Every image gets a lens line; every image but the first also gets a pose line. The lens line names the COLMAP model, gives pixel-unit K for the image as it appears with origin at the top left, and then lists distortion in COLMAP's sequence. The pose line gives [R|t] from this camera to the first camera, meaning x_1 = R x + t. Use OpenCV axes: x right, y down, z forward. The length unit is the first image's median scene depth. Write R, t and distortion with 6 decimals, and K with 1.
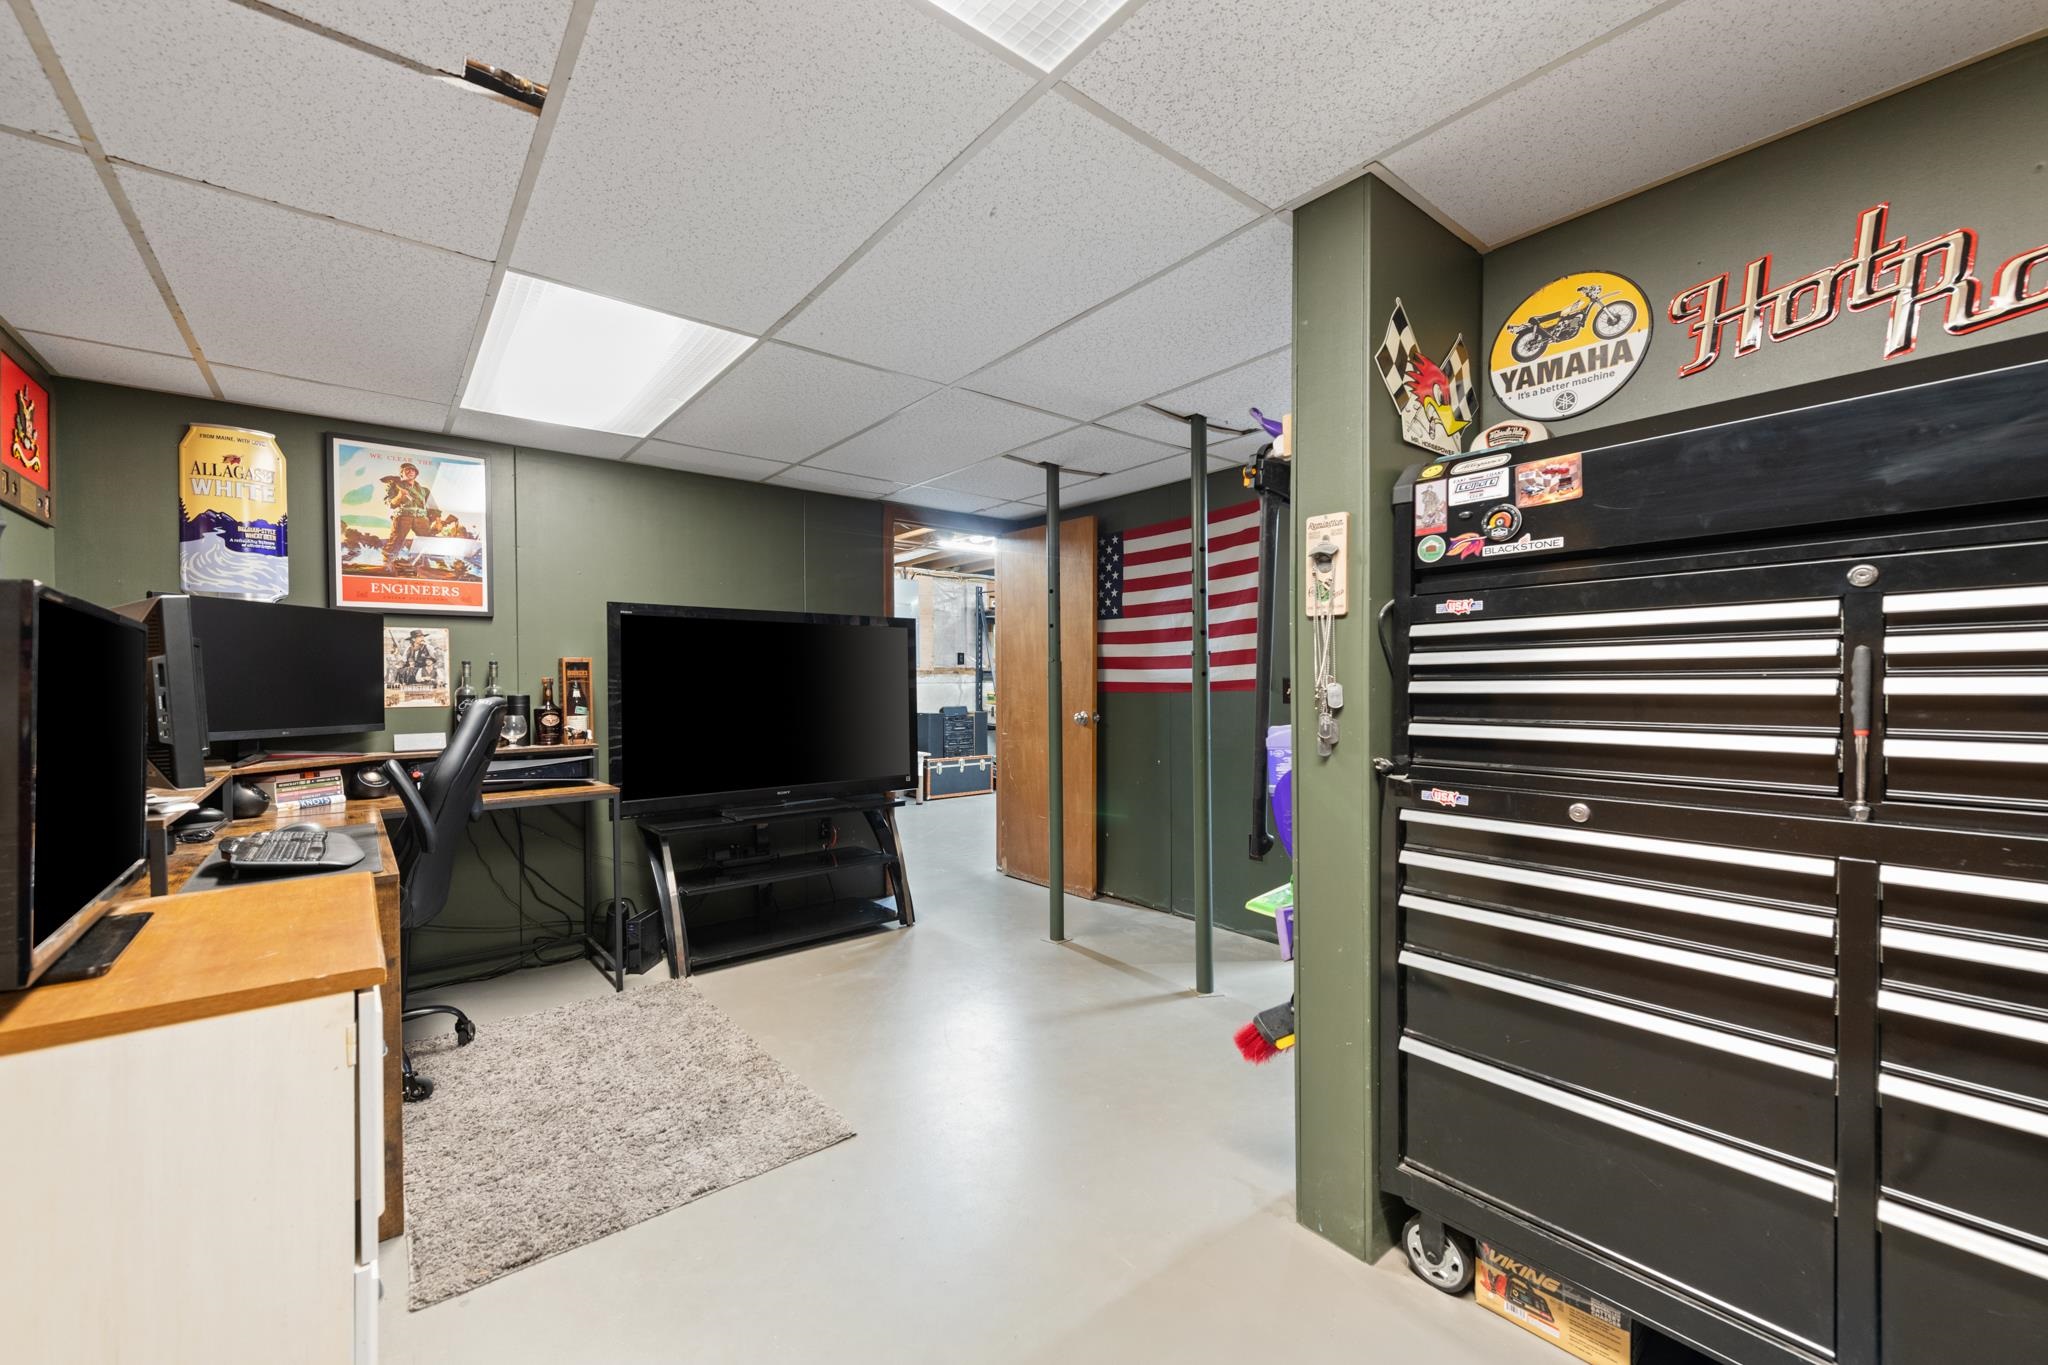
lens RADIAL K [[820.0, 0, 1029.8], [0, 820.0, 690.1], [0, 0, 1]] dist [0.010903, -0.000915]
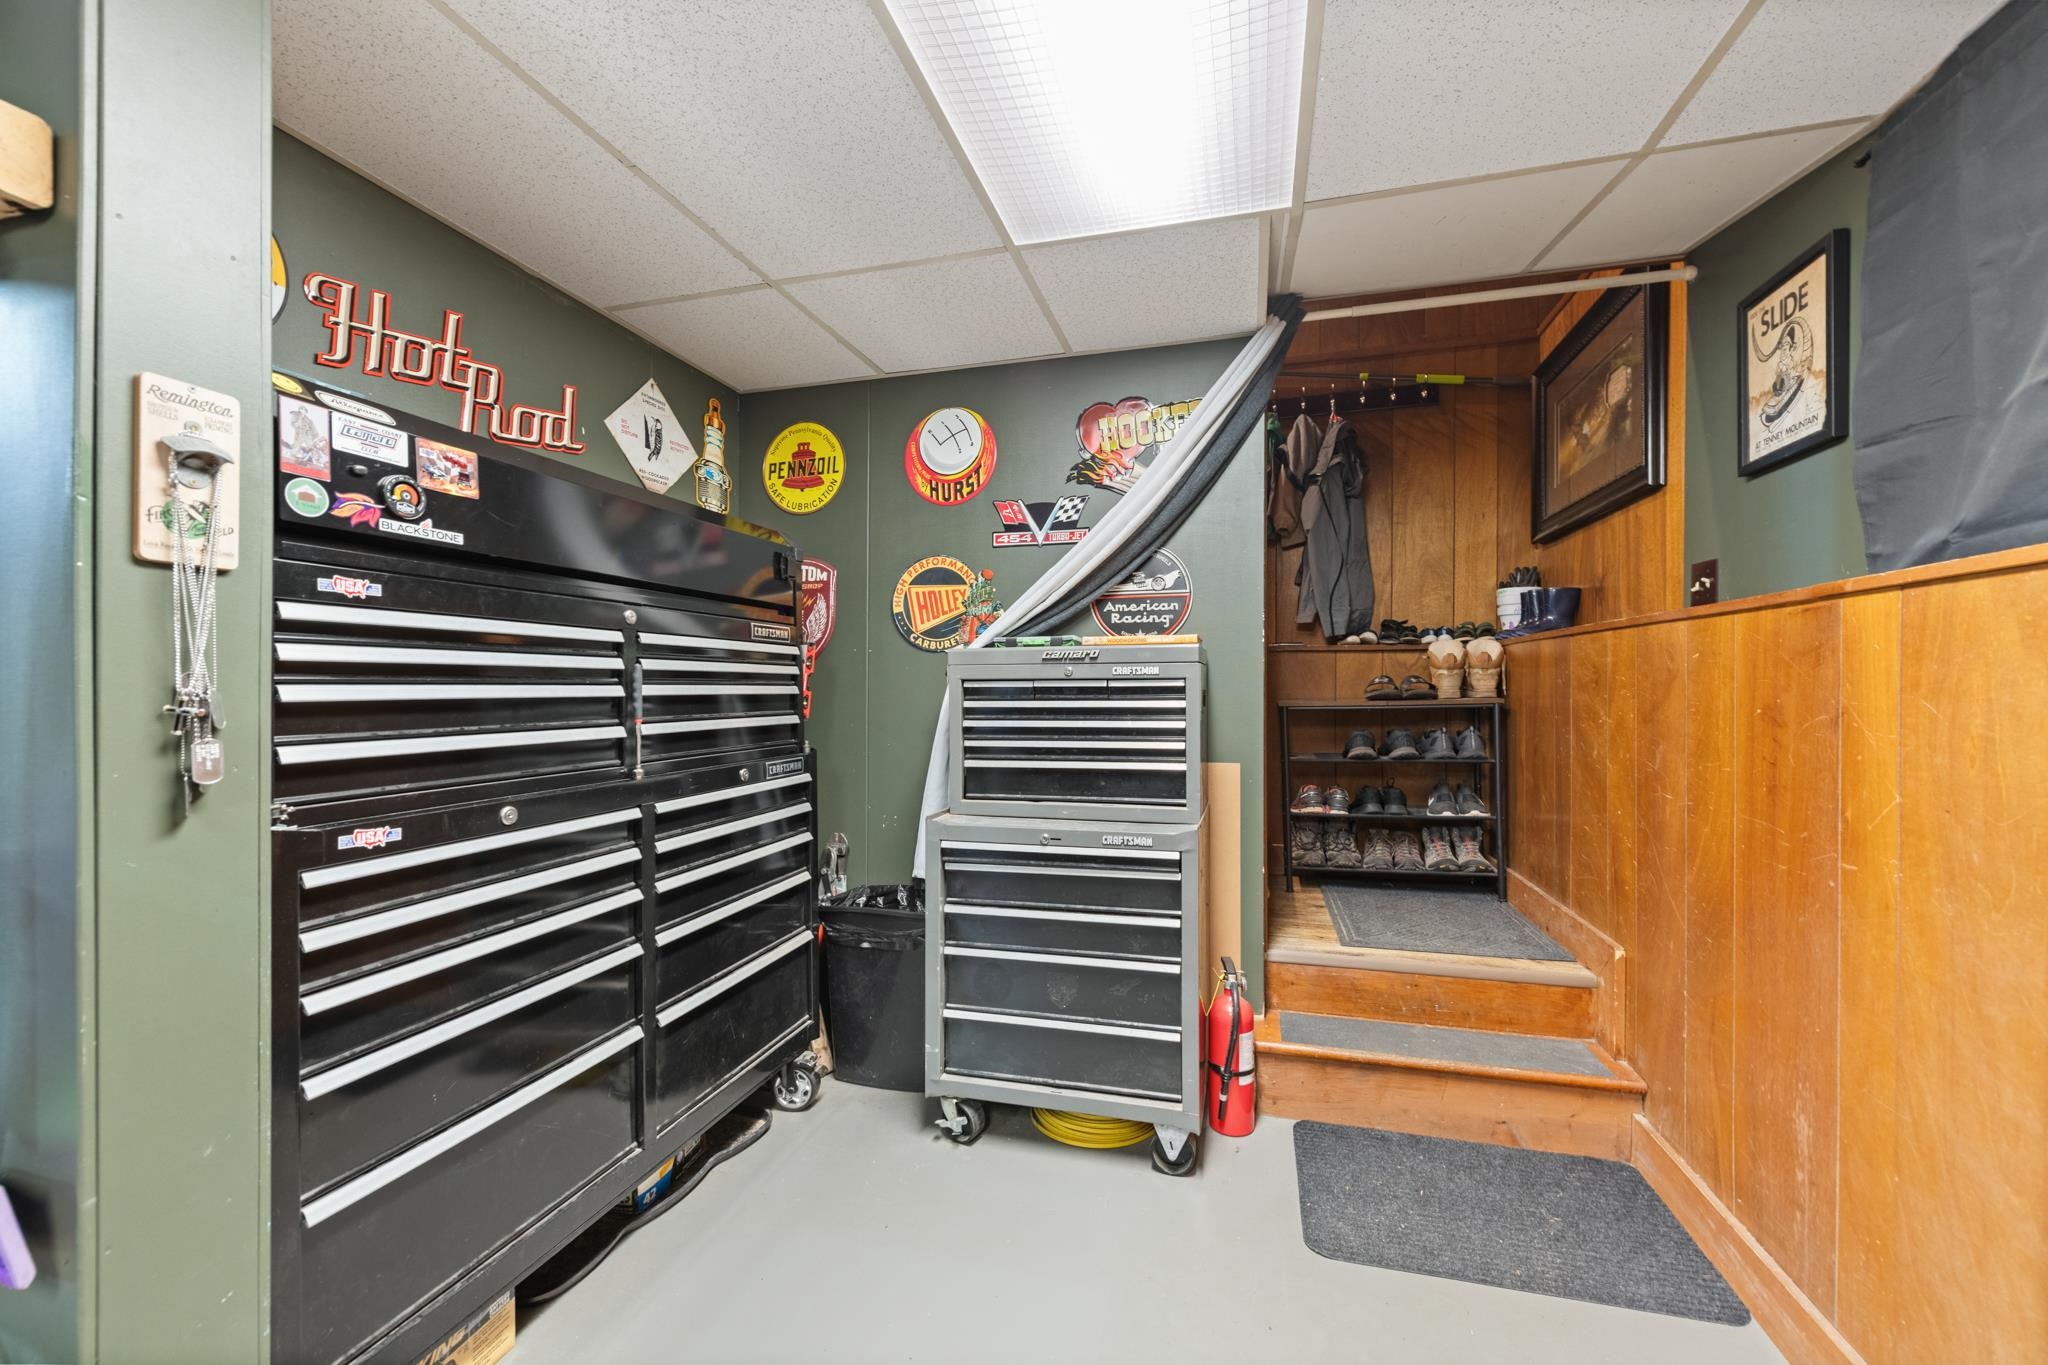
lens RADIAL K [[820.0, 0, 1030.2], [0, 820.0, 683.5], [0, 0, 1]] dist [0.010903, -0.000915]
pose [[-0.588306, 0.010094, 0.808576, -0.457106], [0.011162, 0.999928, -0.004361, -0.001512], [-0.808562, 0.006460, -0.588376, 0.927281]]
